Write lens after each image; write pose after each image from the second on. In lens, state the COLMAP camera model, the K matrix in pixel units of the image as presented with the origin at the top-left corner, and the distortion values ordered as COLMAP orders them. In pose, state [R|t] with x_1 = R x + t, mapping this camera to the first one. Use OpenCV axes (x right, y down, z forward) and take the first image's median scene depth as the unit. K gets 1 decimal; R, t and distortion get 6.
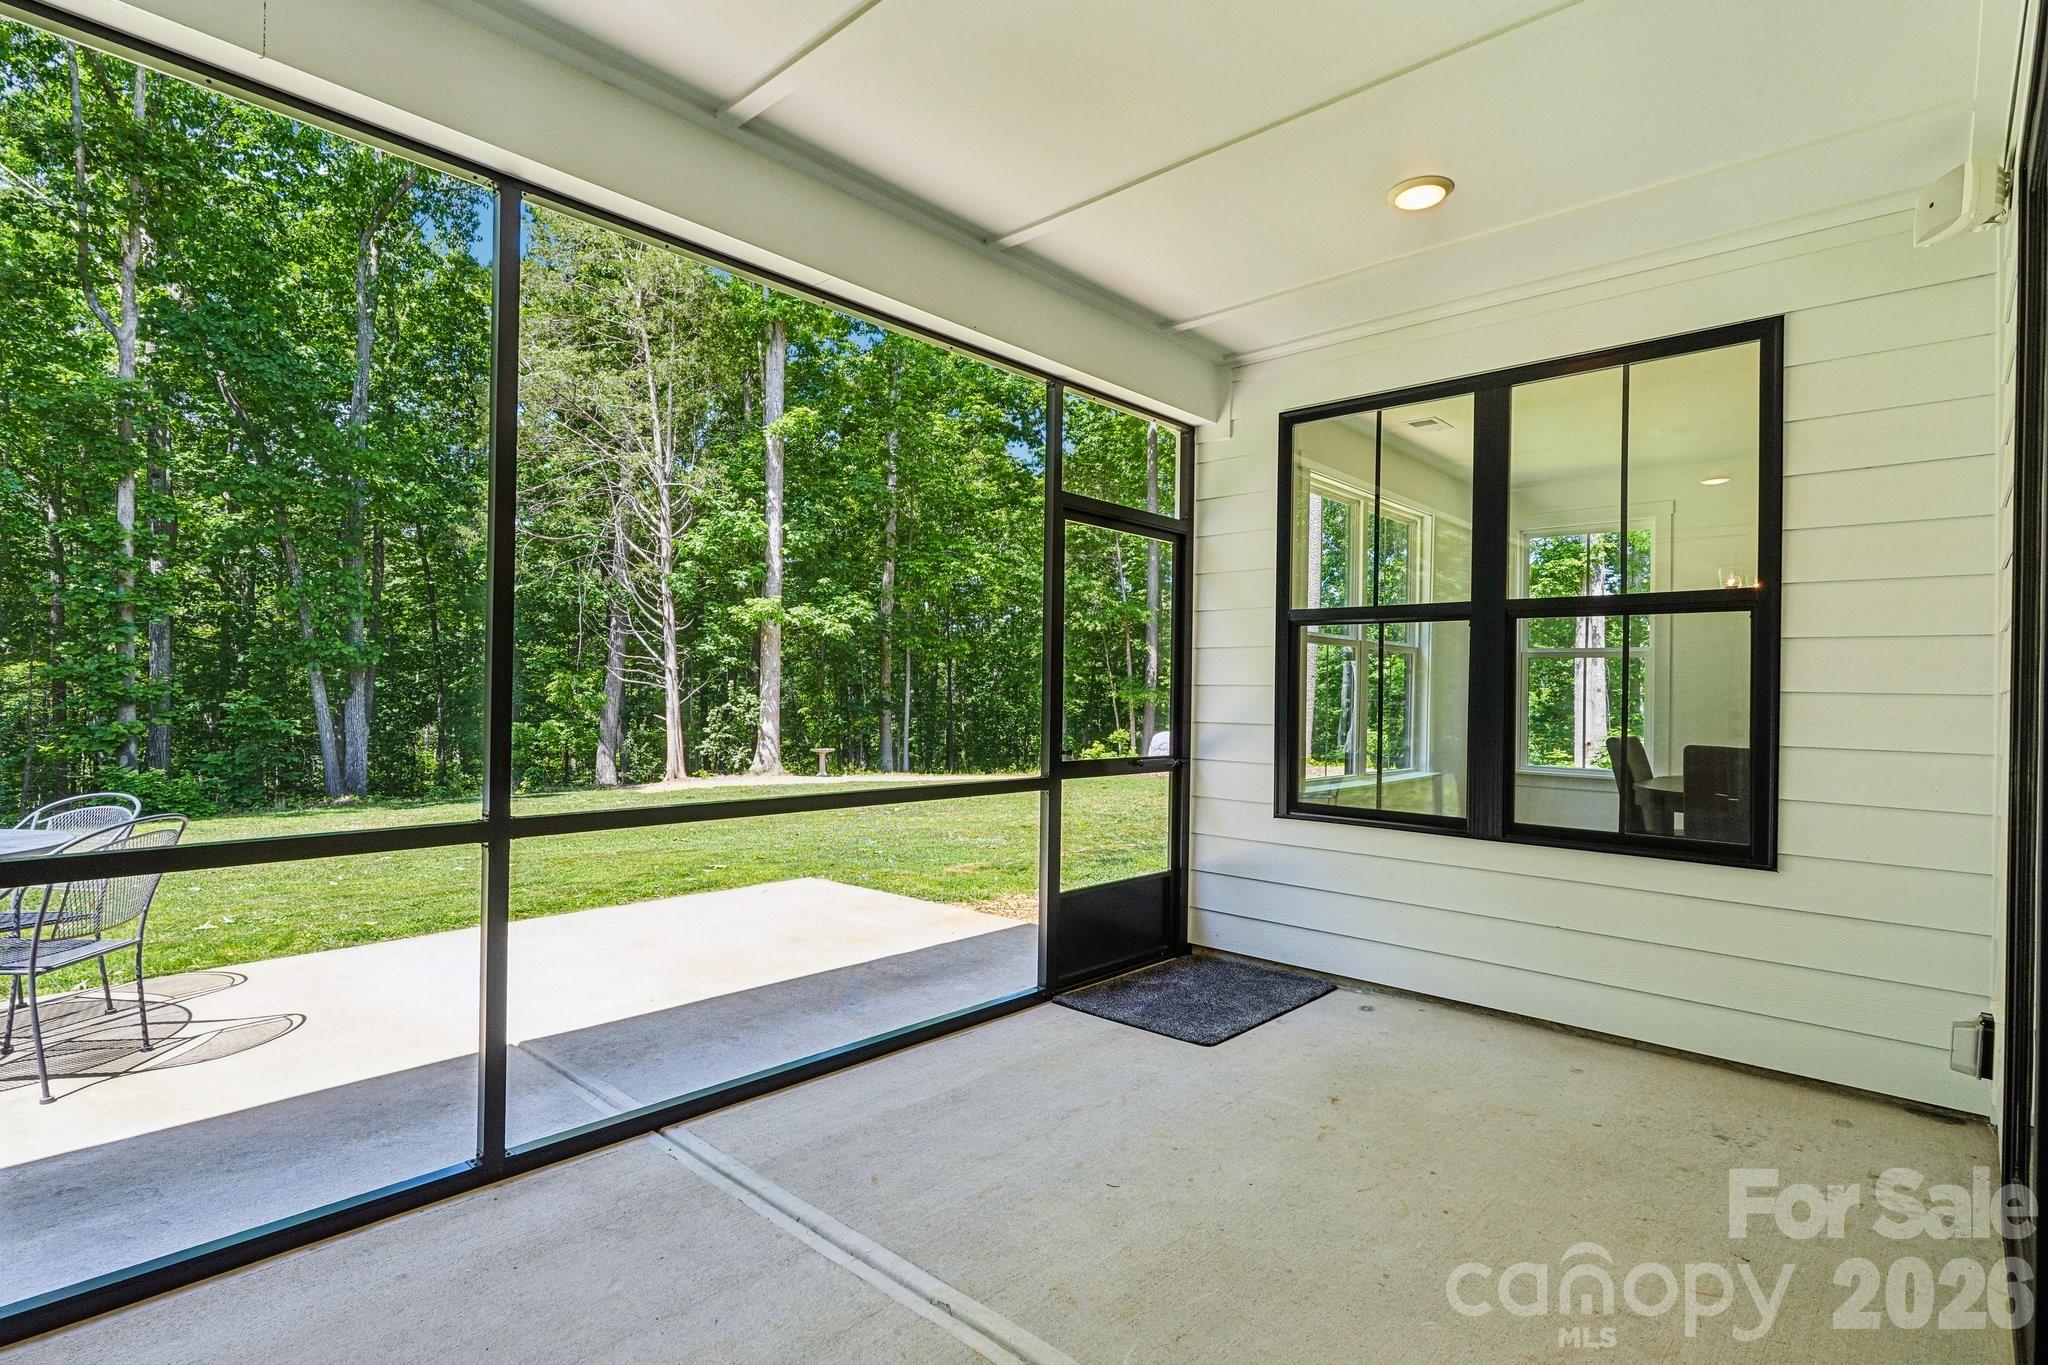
lens RADIAL K [[999.5, 0, 1022.6], [0, 999.5, 686.0], [0, 0, 1]] dist [-0.000369, 0.001910]
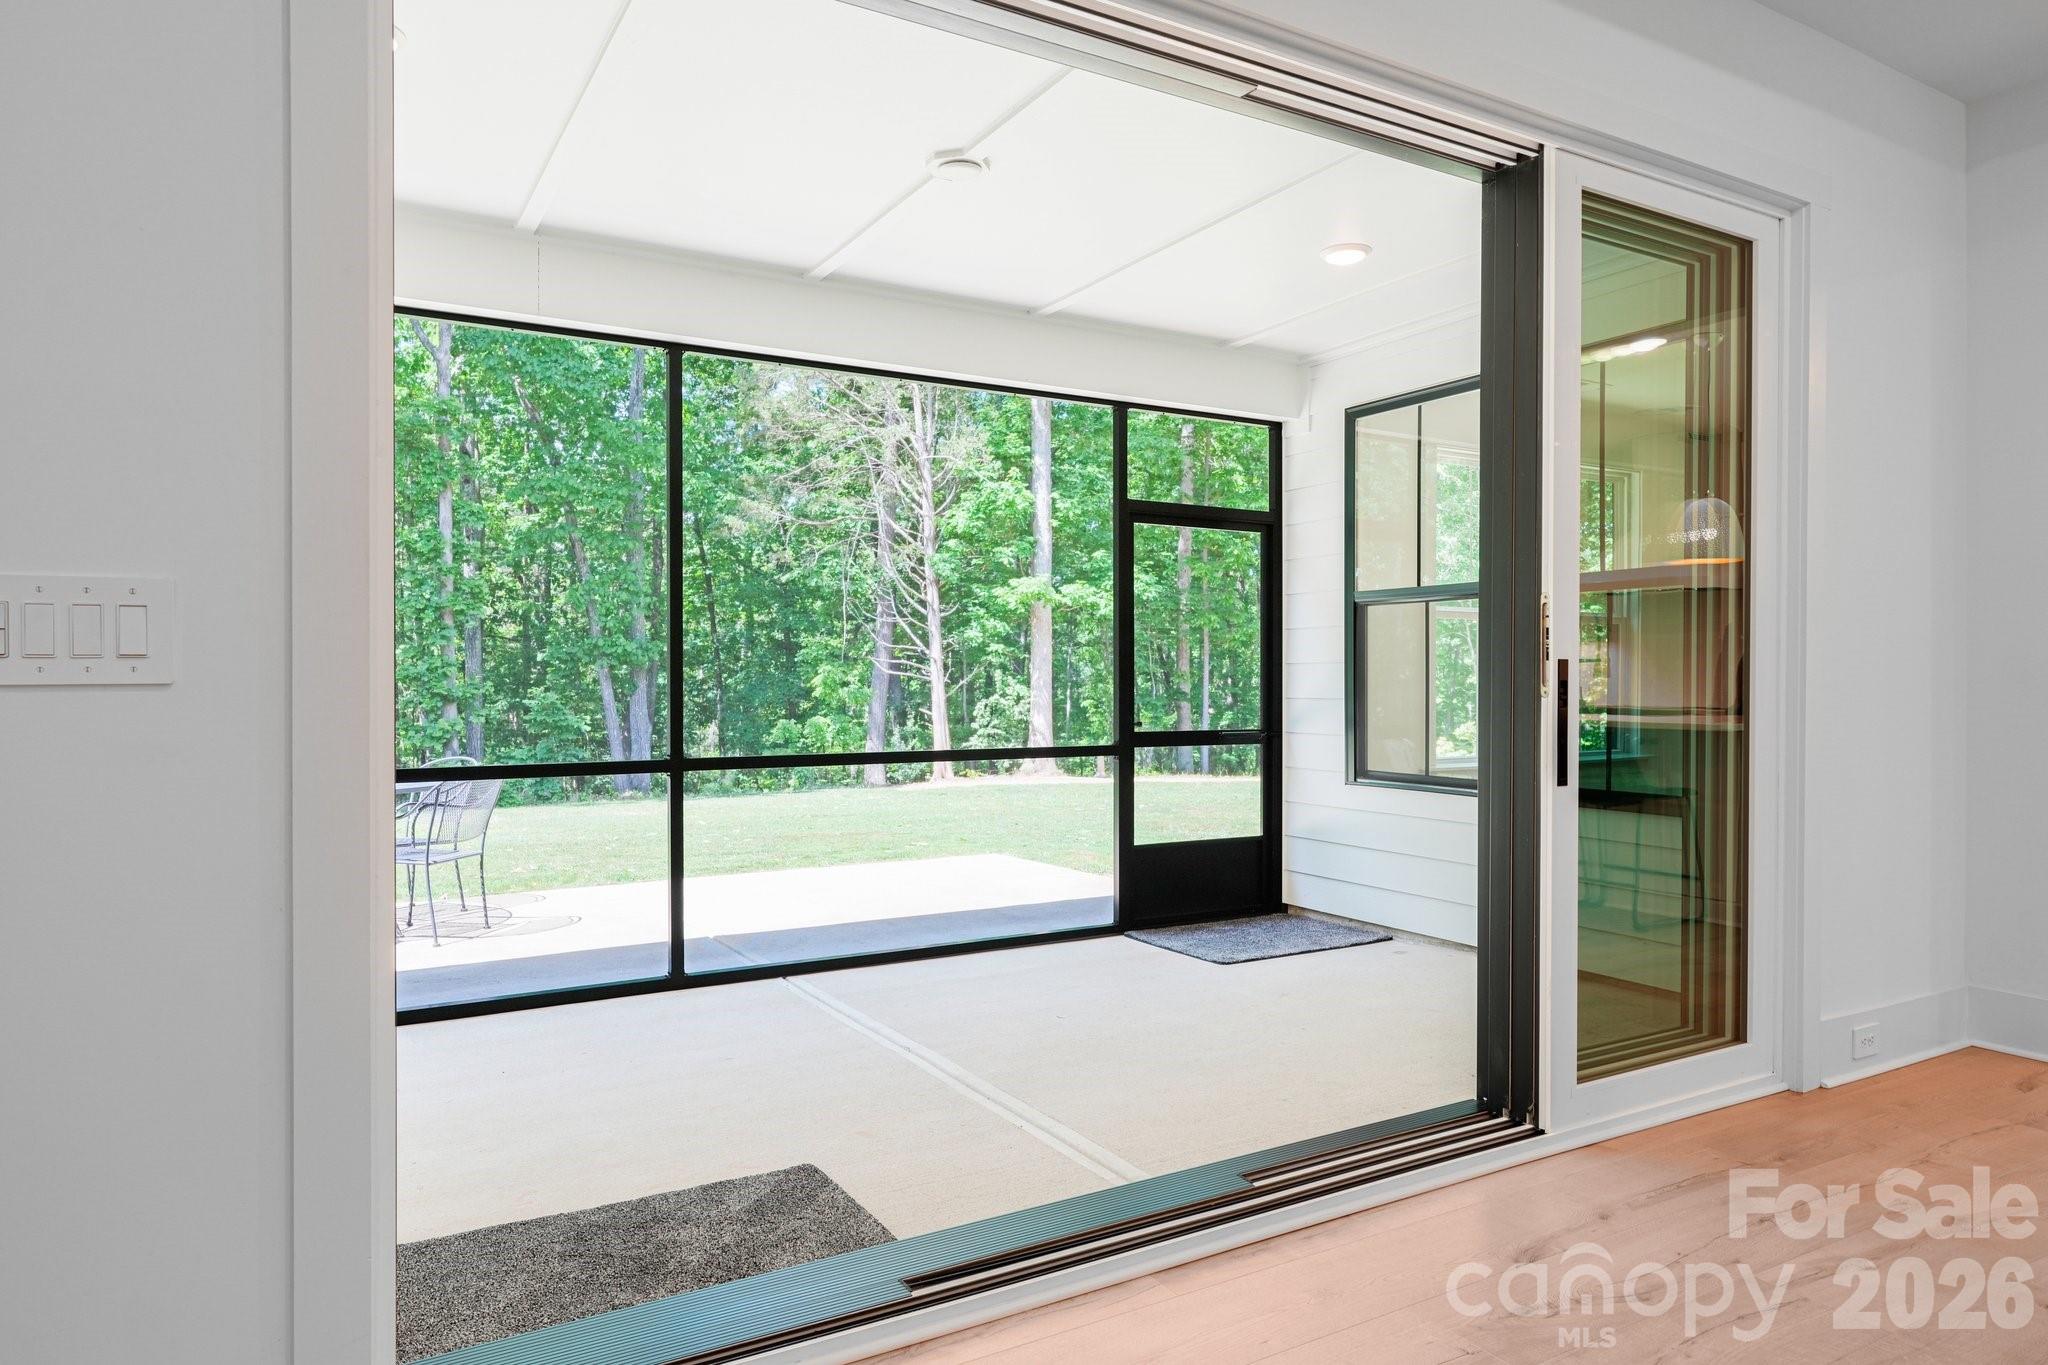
lens RADIAL K [[1259.0, 0, 1022.2], [0, 1259.0, 685.5], [0, 0, 1]] dist [0.007468, -0.000272]
pose [[0.955537, -0.015267, -0.294477, 0.063133], [0.017818, 0.999823, 0.005983, 0.002027], [0.294334, -0.010964, 0.955640, -0.079271]]
